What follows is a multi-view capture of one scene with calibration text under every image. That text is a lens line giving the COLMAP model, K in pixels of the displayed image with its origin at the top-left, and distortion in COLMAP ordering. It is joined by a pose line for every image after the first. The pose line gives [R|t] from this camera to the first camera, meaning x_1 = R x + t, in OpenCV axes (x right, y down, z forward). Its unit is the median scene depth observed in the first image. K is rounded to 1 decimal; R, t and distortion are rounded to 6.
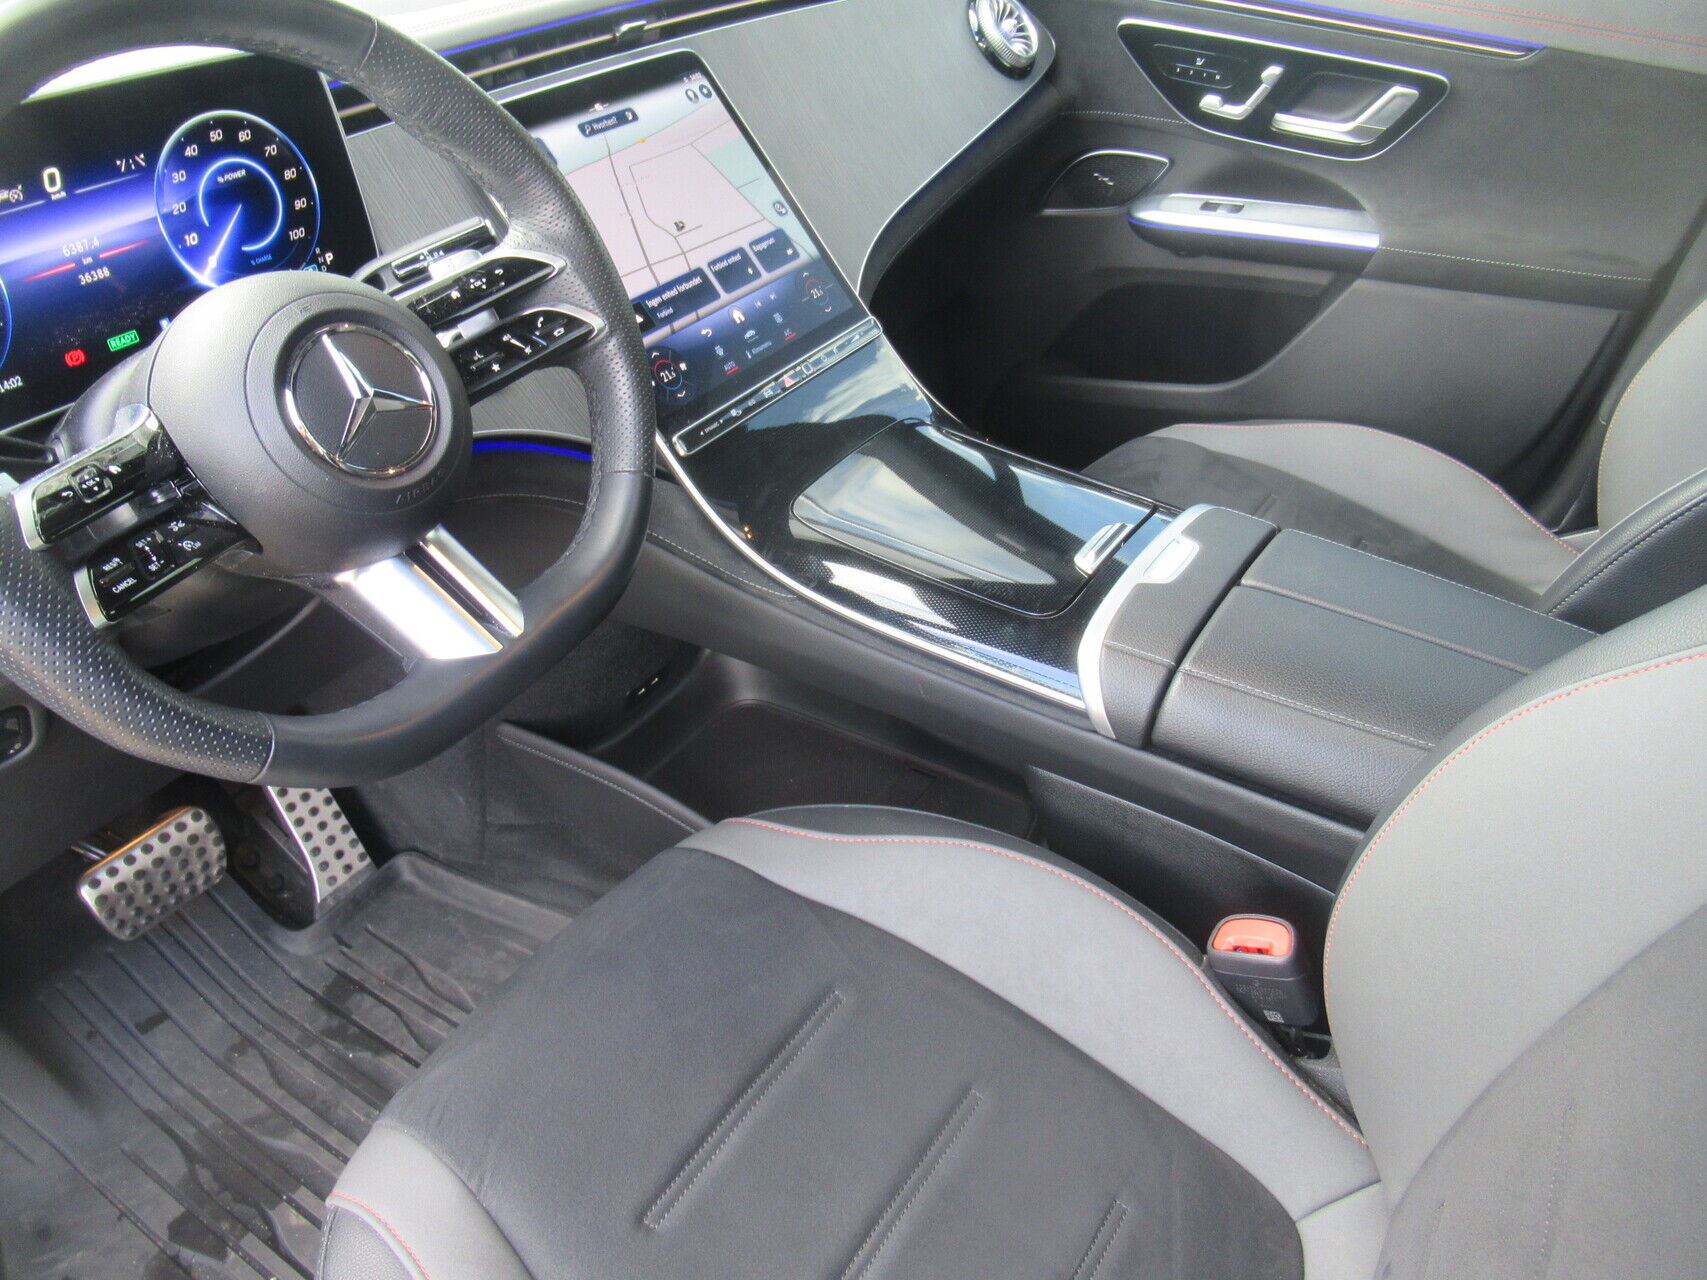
lens RADIAL K [[1294.6, 0, 863.1], [0, 1294.6, 633.5], [0, 0, 1]] dist [0.000793, -0.002657]
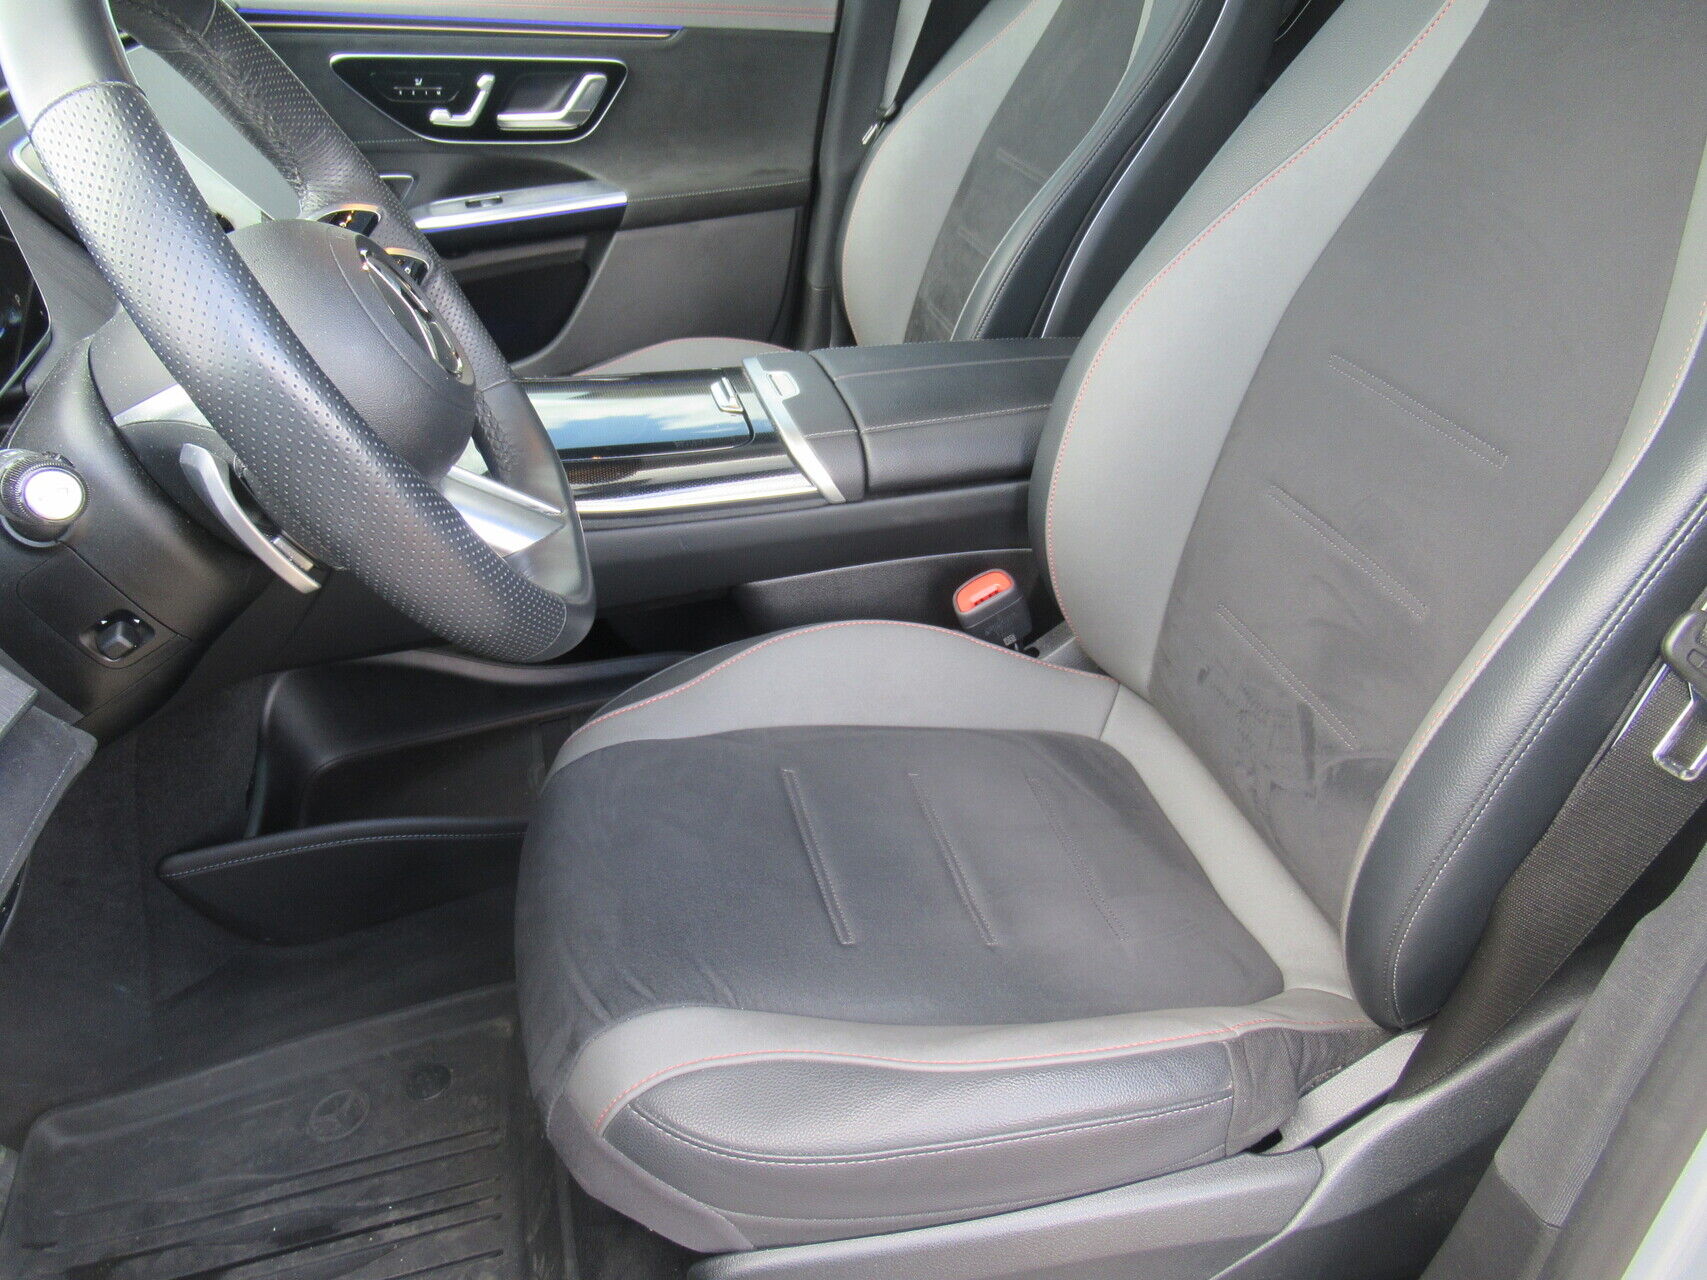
lens RADIAL K [[1294.6, 0, 855.9], [0, 1294.6, 638.9], [0, 0, 1]] dist [0.000793, -0.002657]
pose [[0.659210, -0.399182, 0.637256, -0.410269], [0.441526, 0.891468, 0.101685, 0.045044], [-0.608684, 0.214333, 0.763914, 0.010969]]
